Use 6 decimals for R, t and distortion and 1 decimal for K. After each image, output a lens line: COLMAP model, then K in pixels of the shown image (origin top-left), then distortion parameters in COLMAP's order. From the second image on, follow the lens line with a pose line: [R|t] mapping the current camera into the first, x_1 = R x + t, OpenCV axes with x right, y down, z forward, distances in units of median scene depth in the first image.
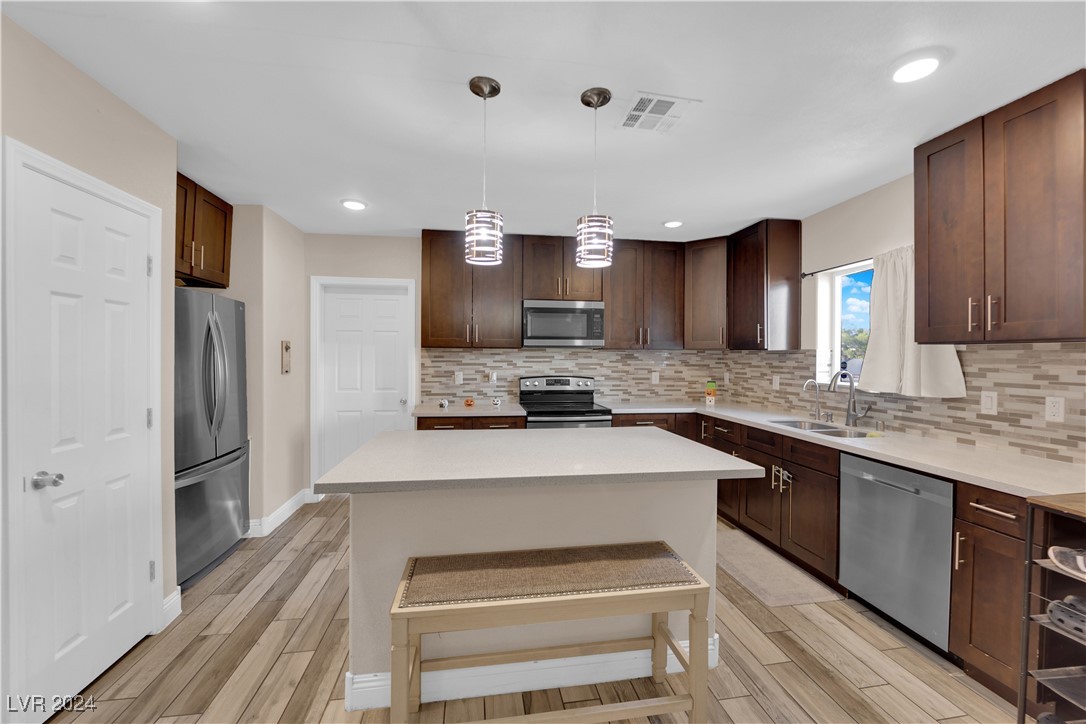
lens RADIAL K [[434.6, 0, 541.3], [0, 434.6, 357.5], [0, 0, 1]] dist [-0.010272, -0.003471]
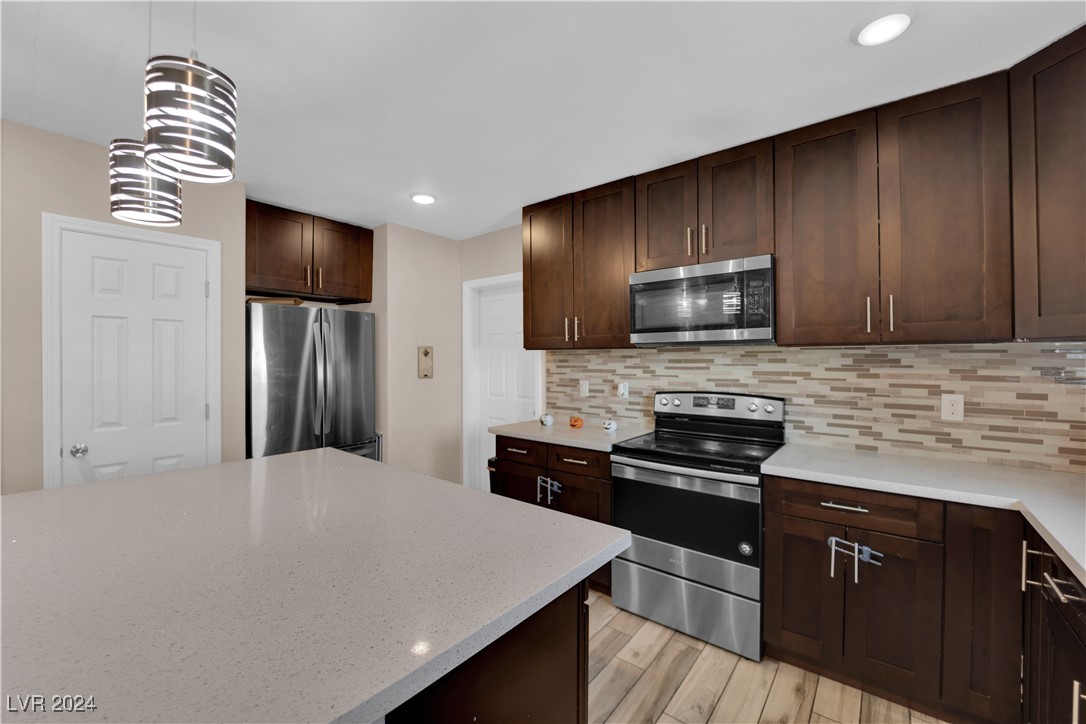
lens RADIAL K [[434.6, 0, 541.2], [0, 434.6, 358.5], [0, 0, 1]] dist [-0.010272, -0.003471]
pose [[0.674968, -0.007742, -0.737807, 0.355024], [0.002360, 0.999962, -0.008334, 0.000322], [0.737843, 0.003884, 0.674961, 0.466362]]
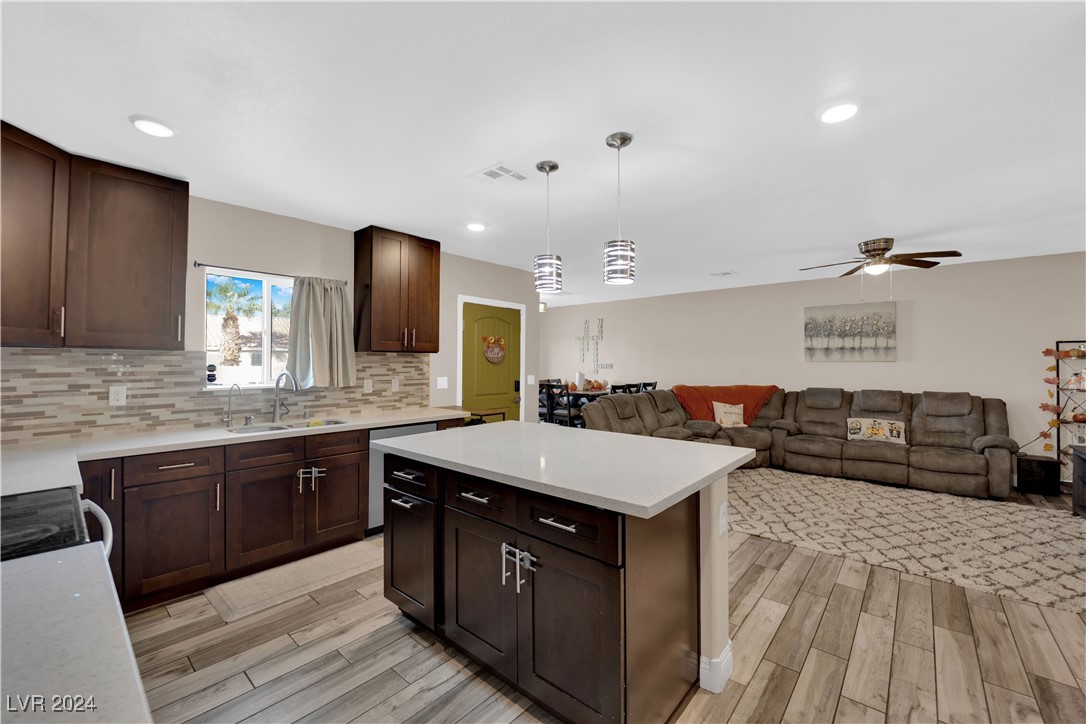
lens RADIAL K [[434.6, 0, 544.2], [0, 434.6, 358.6], [0, 0, 1]] dist [-0.010272, -0.003471]
pose [[-0.644480, 0.002045, 0.764618, -0.432306], [0.000364, 0.999997, -0.002368, -0.000796], [-0.764621, -0.001247, -0.644479, 0.907241]]
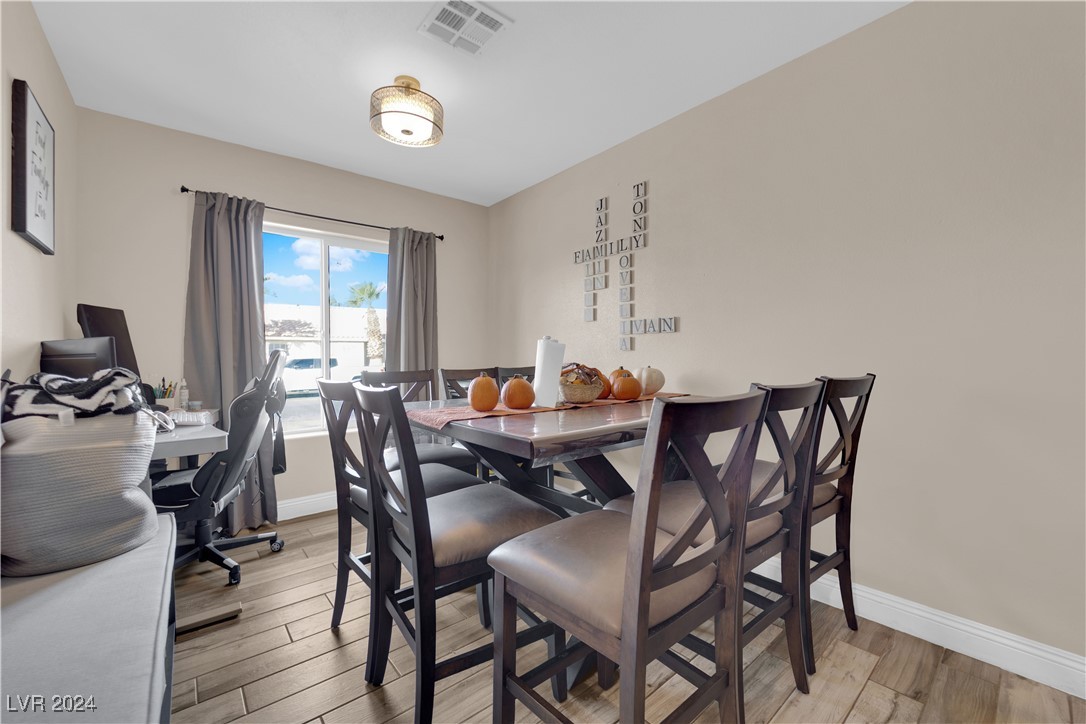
lens RADIAL K [[434.6, 0, 543.8], [0, 434.6, 357.3], [0, 0, 1]] dist [-0.010272, -0.003471]
pose [[-0.517653, -0.005504, 0.855573, 0.501308], [0.009175, 0.999886, 0.011984, 0.070753], [-0.855541, 0.014053, -0.517544, -0.180152]]
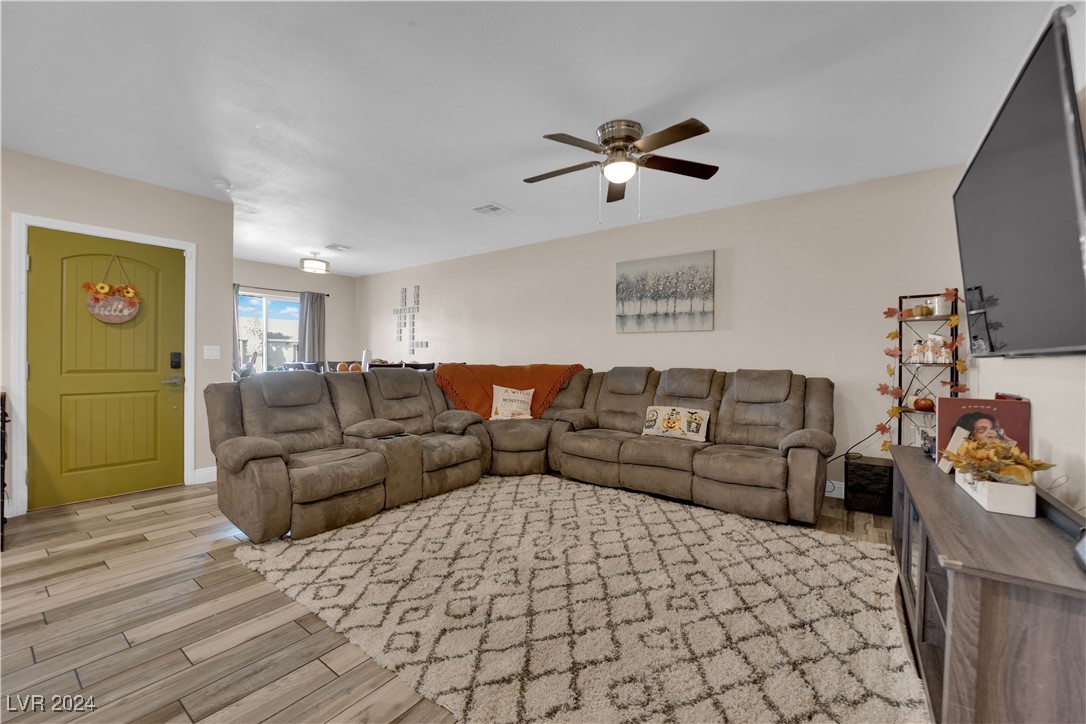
lens RADIAL K [[434.6, 0, 540.6], [0, 434.6, 357.9], [0, 0, 1]] dist [-0.010272, -0.003471]
pose [[-0.701566, -0.011453, 0.712512, -0.553020], [-0.005651, 0.999929, 0.010509, 0.062843], [-0.712582, 0.003346, -0.701581, 0.177182]]
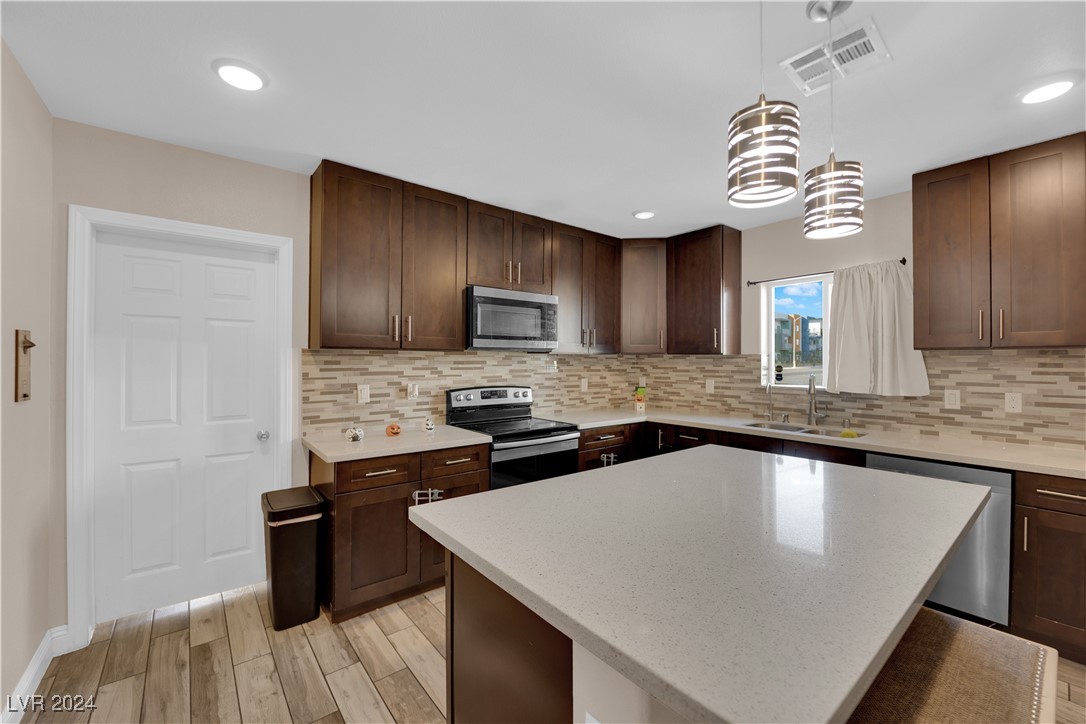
lens RADIAL K [[434.6, 0, 541.3], [0, 434.6, 358.2], [0, 0, 1]] dist [-0.010272, -0.003471]
pose [[0.866770, 0.000612, 0.498708, -0.313182], [0.003862, 0.999961, -0.007939, -0.002122], [-0.498694, 0.008807, 0.866734, 0.304062]]
